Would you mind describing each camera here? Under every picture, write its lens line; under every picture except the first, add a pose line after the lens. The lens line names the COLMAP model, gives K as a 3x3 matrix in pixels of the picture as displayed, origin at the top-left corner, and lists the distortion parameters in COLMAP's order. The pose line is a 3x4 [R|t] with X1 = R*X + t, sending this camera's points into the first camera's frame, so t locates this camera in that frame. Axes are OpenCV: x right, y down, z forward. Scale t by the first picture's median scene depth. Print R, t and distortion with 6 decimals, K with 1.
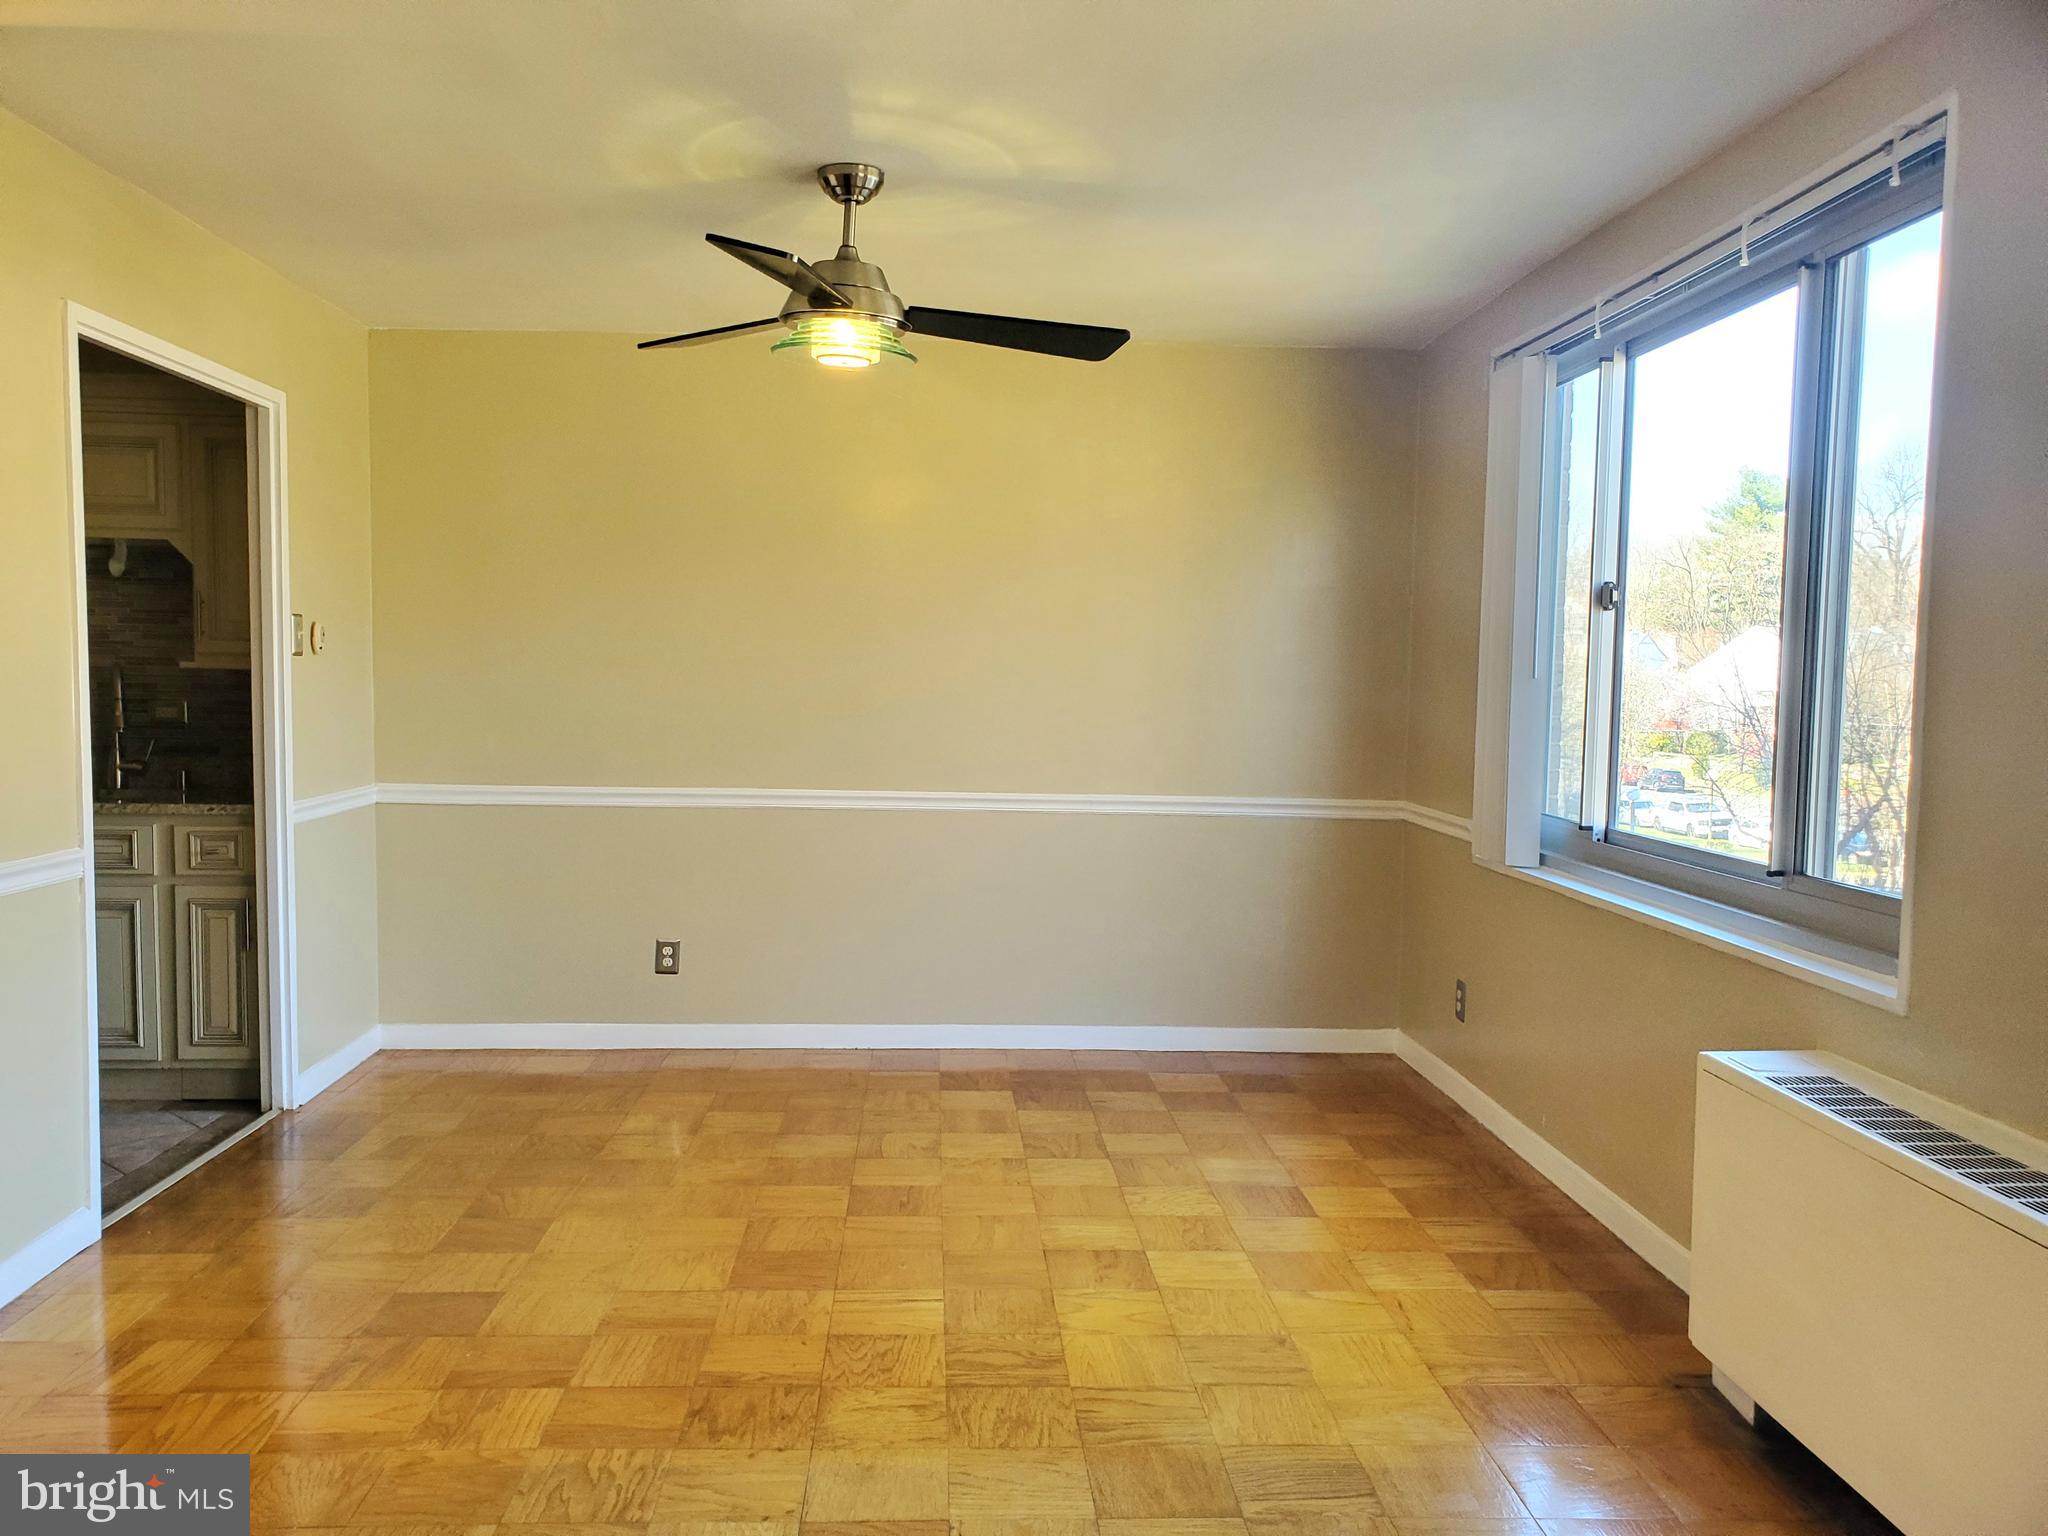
lens RADIAL K [[1619.8, 0, 1010.9], [0, 1619.8, 773.4], [0, 0, 1]] dist [0.117915, -0.200523]
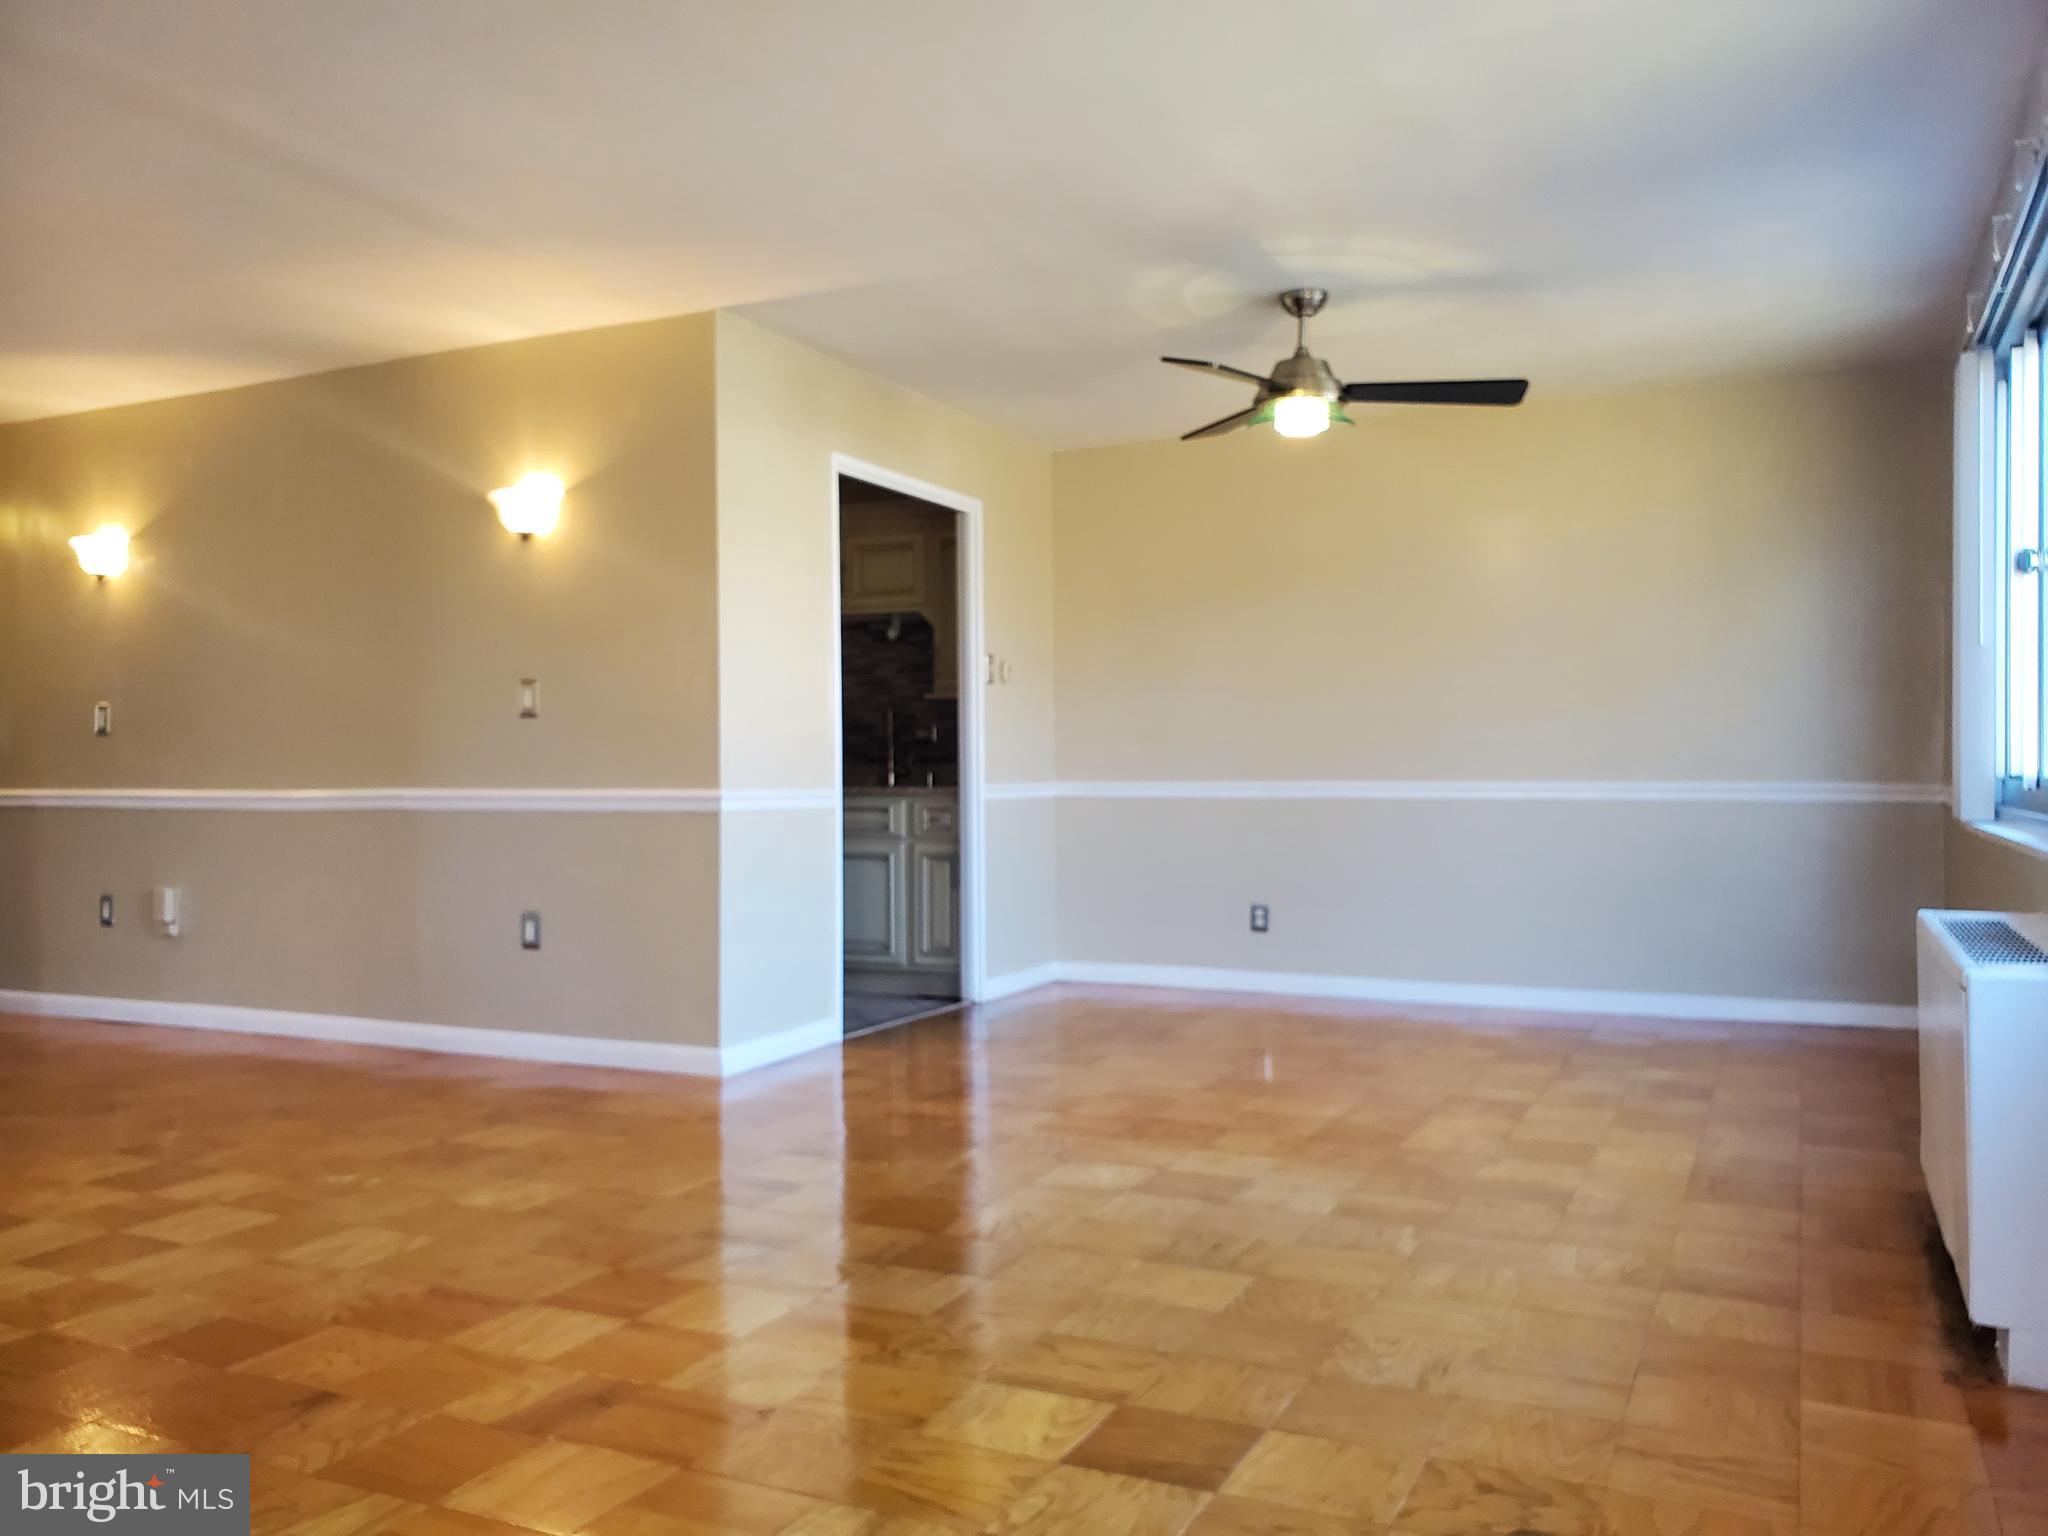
lens RADIAL K [[1611.2, 0, 1024.0], [0, 1611.2, 768.0], [0, 0, 1]] dist [-0.008963, 0.047486]
pose [[0.884716, -0.021632, -0.465629, 0.244468], [-0.007073, 0.998185, -0.059812, 0.086282], [0.466077, 0.056210, 0.882957, -0.215165]]
